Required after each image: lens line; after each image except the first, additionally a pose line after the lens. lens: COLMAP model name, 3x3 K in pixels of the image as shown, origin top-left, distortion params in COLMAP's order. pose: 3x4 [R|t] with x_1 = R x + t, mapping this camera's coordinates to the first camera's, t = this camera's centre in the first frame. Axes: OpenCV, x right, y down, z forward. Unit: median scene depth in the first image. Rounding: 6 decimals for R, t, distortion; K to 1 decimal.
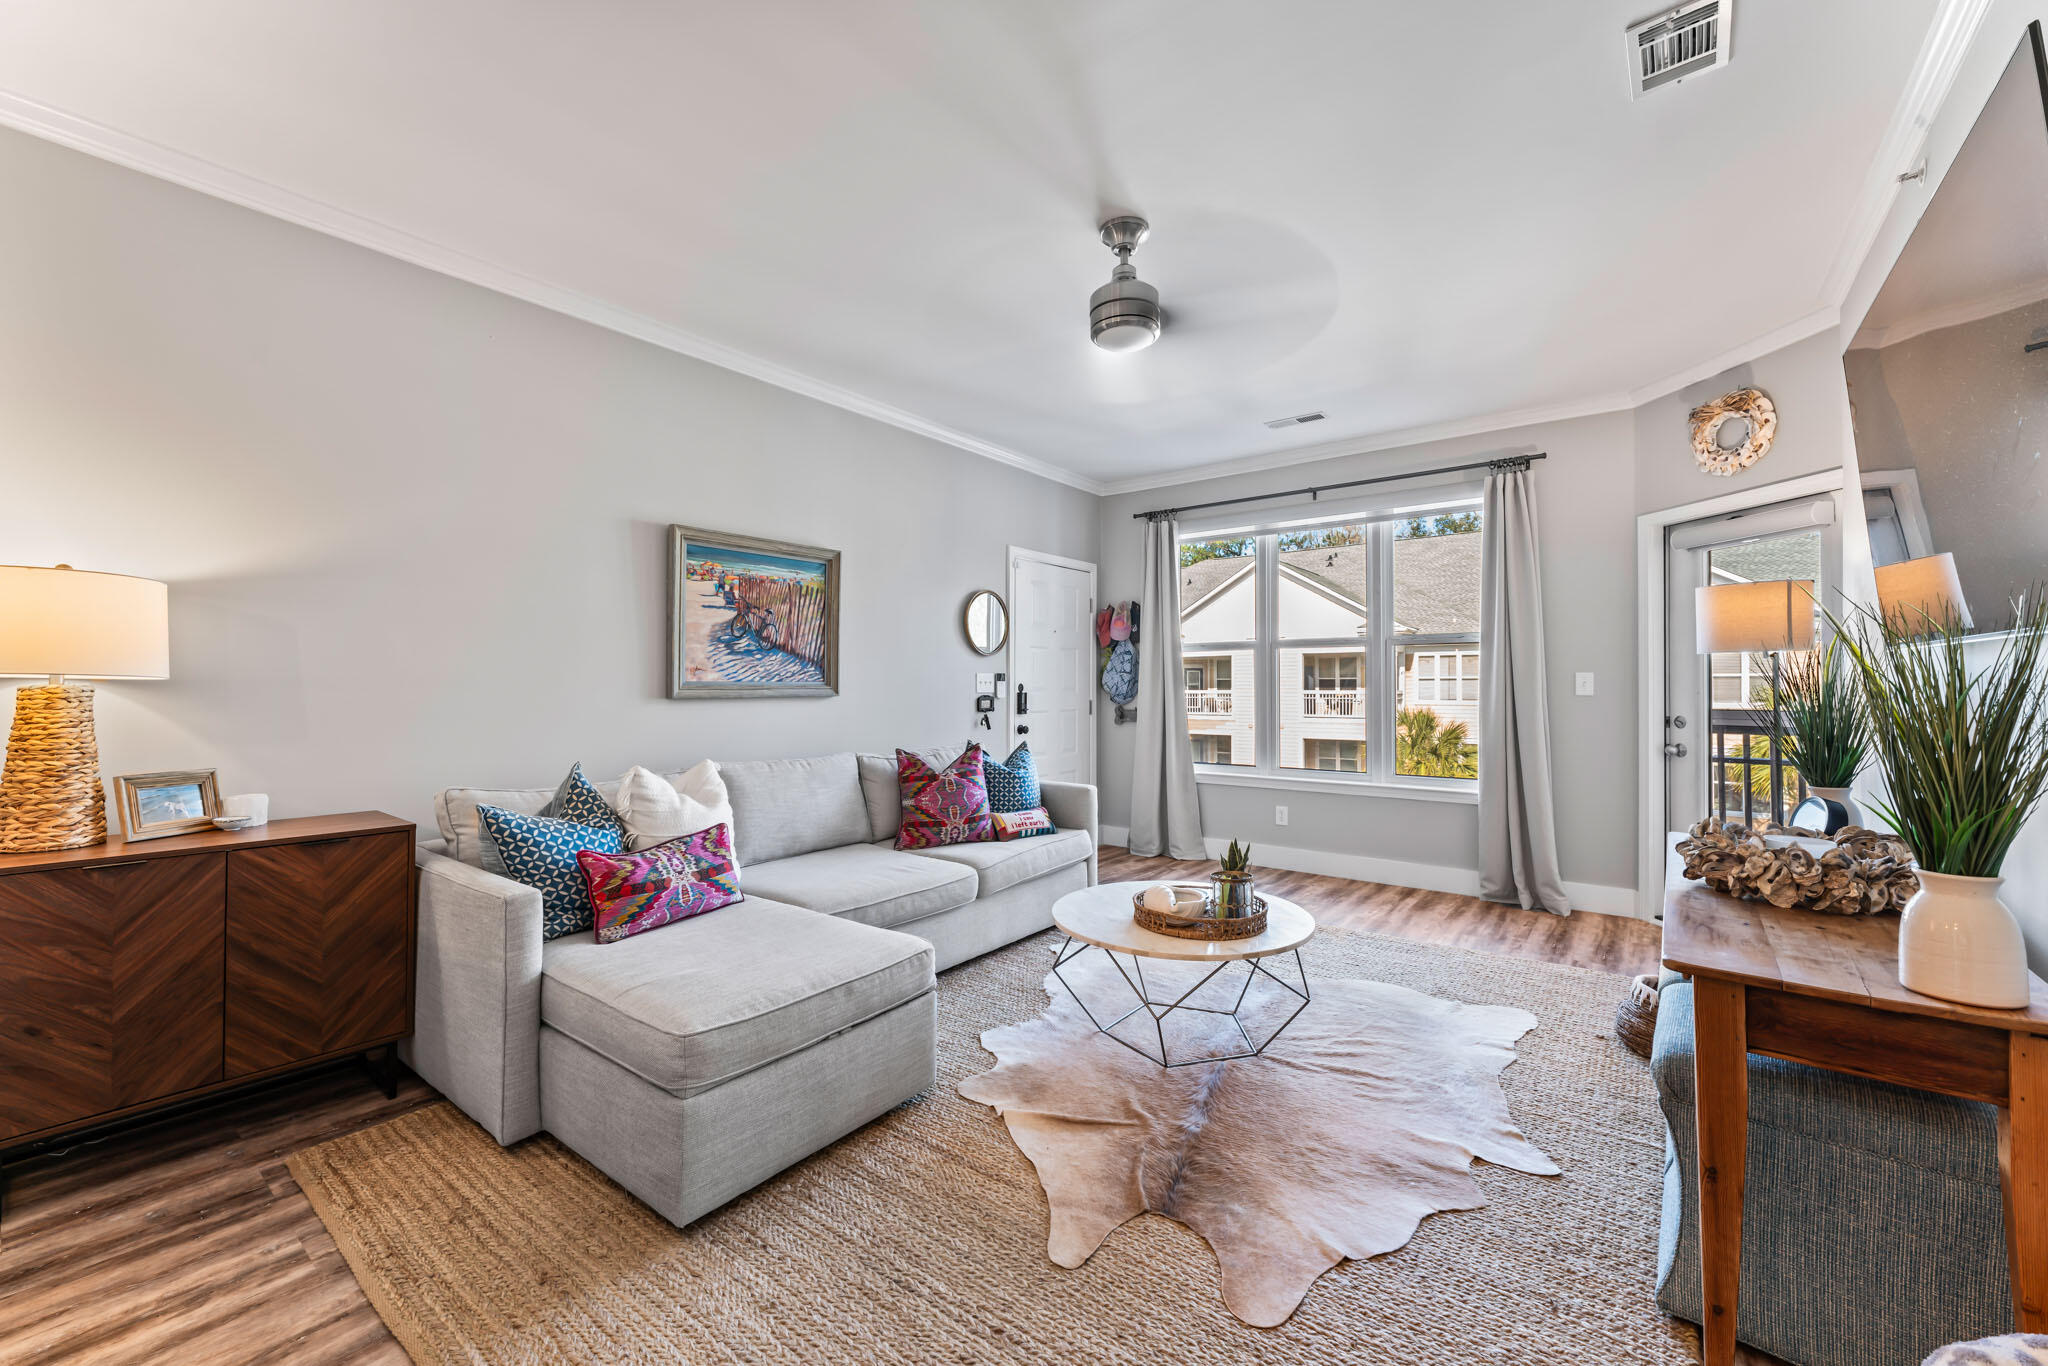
lens RADIAL K [[821.0, 0, 1017.0], [0, 821.0, 686.8], [0, 0, 1]] dist [0.001164, 0.000083]
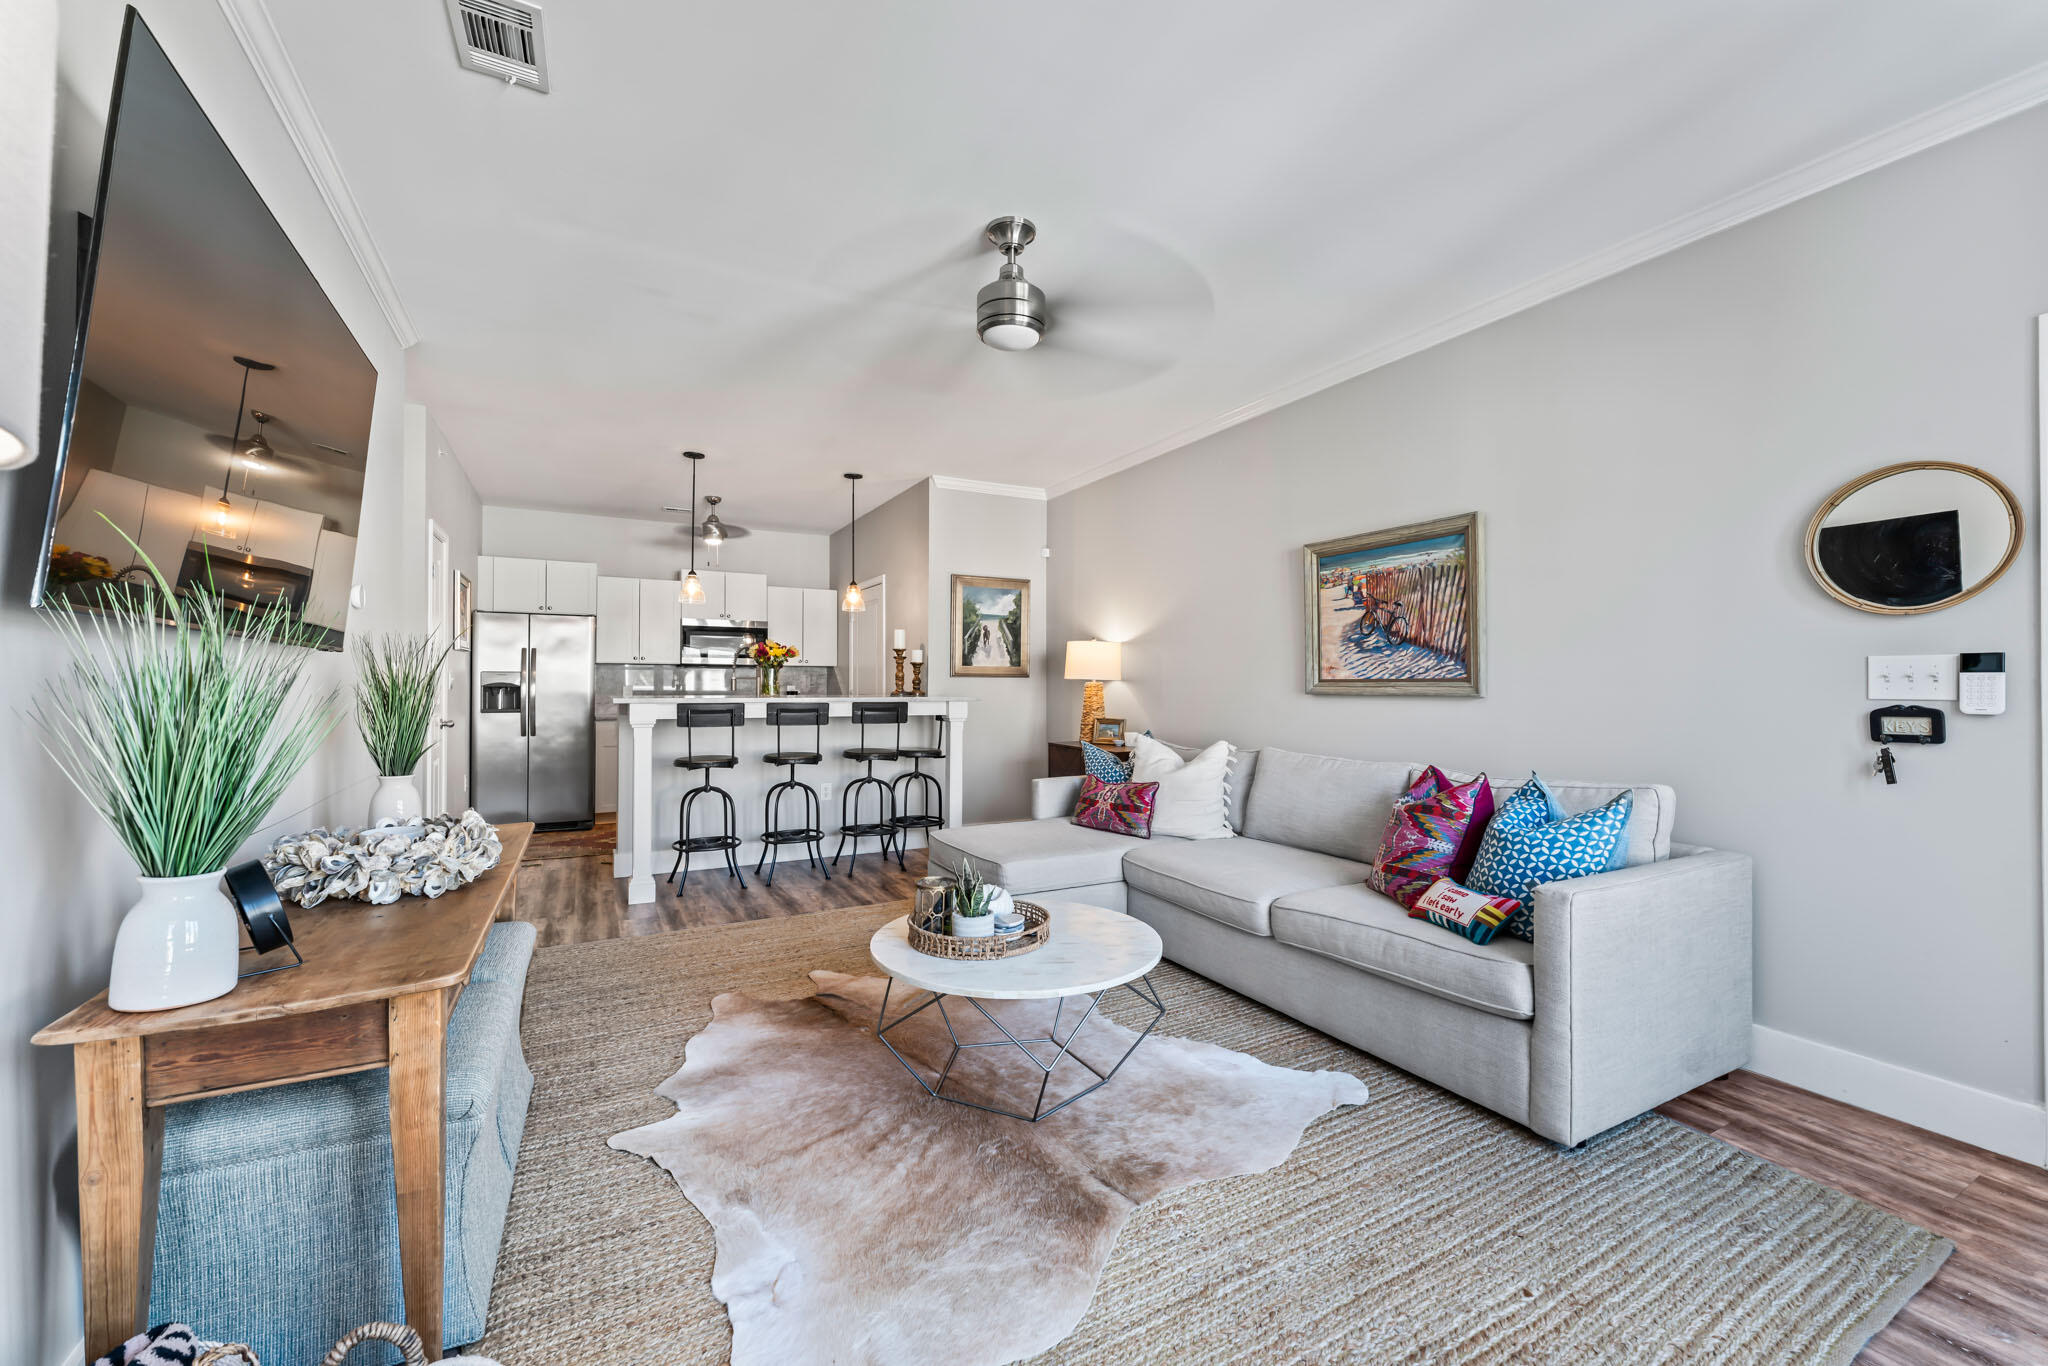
lens RADIAL K [[821.0, 0, 1017.0], [0, 821.0, 686.8], [0, 0, 1]] dist [0.001164, 0.000083]
pose [[-0.408517, 0.000708, -0.912750, 0.746358], [-0.005815, 0.999977, 0.003378, 0.002184], [0.912732, 0.006688, -0.408504, 1.010123]]
